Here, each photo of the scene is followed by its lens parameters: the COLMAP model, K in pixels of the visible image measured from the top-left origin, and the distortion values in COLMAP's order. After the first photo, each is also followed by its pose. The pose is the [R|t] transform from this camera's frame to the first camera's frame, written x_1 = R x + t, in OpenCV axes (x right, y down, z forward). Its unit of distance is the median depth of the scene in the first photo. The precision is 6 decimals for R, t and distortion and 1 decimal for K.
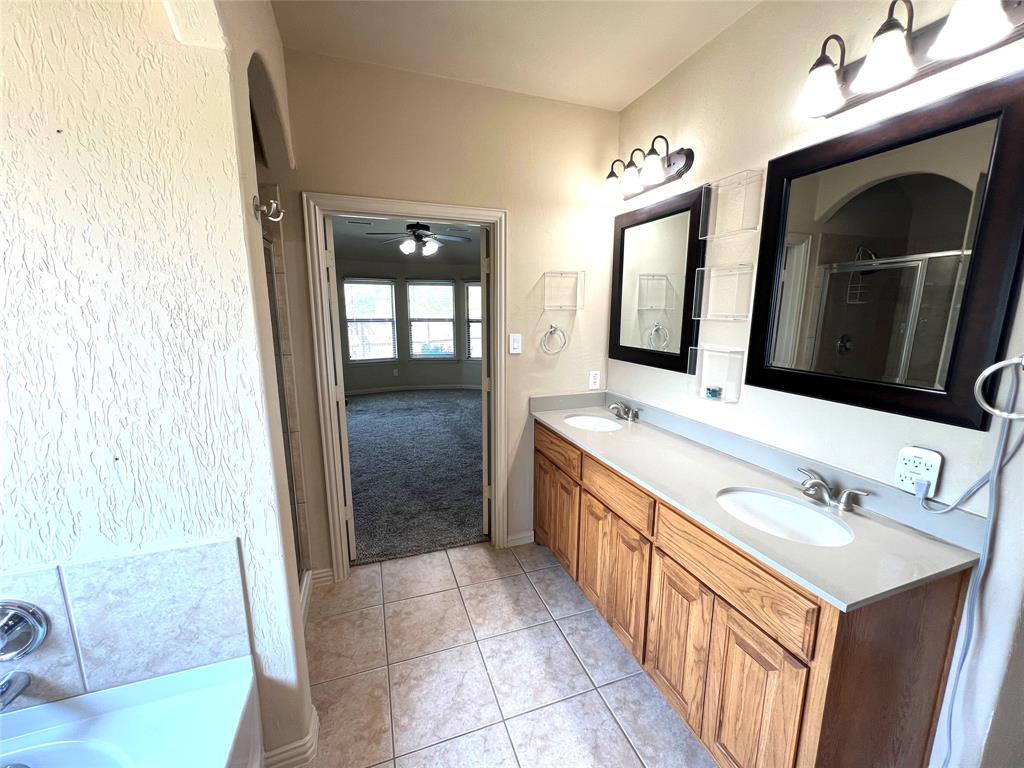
lens RADIAL K [[410.0, 0, 510.5], [0, 410.0, 385.2], [0, 0, 1]] dist [0.002846, 0.000029]
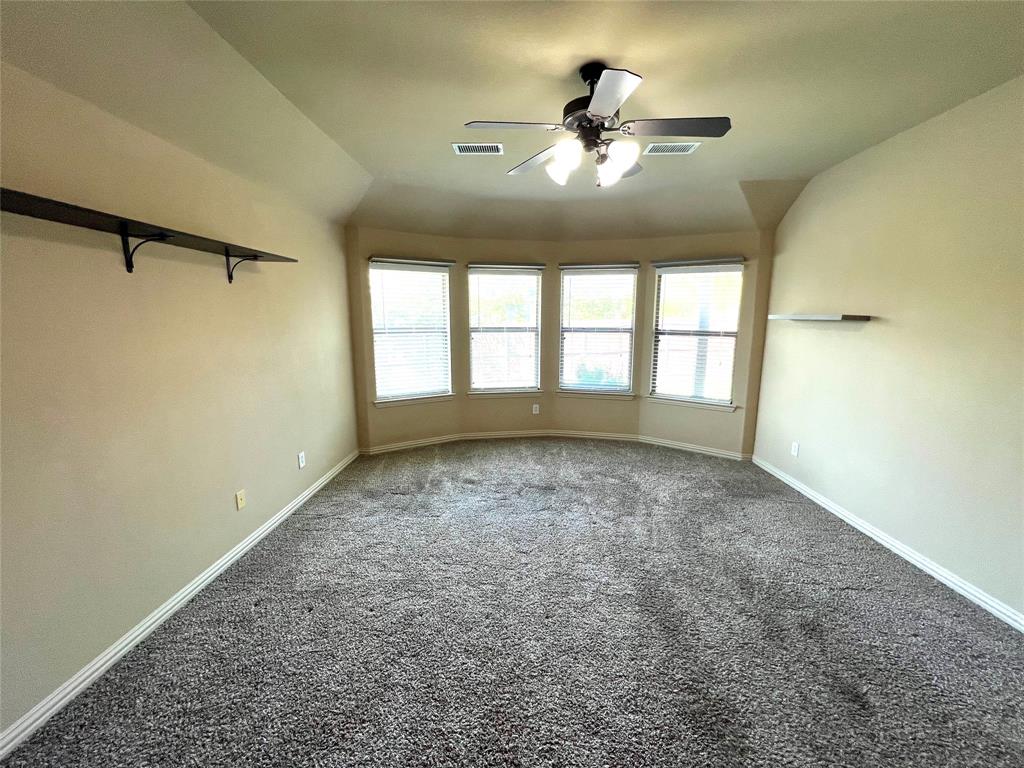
lens RADIAL K [[410.0, 0, 510.5], [0, 410.0, 385.2], [0, 0, 1]] dist [0.002846, 0.000029]
pose [[0.932316, 0.061152, -0.356438, -0.093550], [-0.067110, 0.997736, -0.004362, -0.069074], [0.355364, 0.027988, 0.934309, 0.404135]]
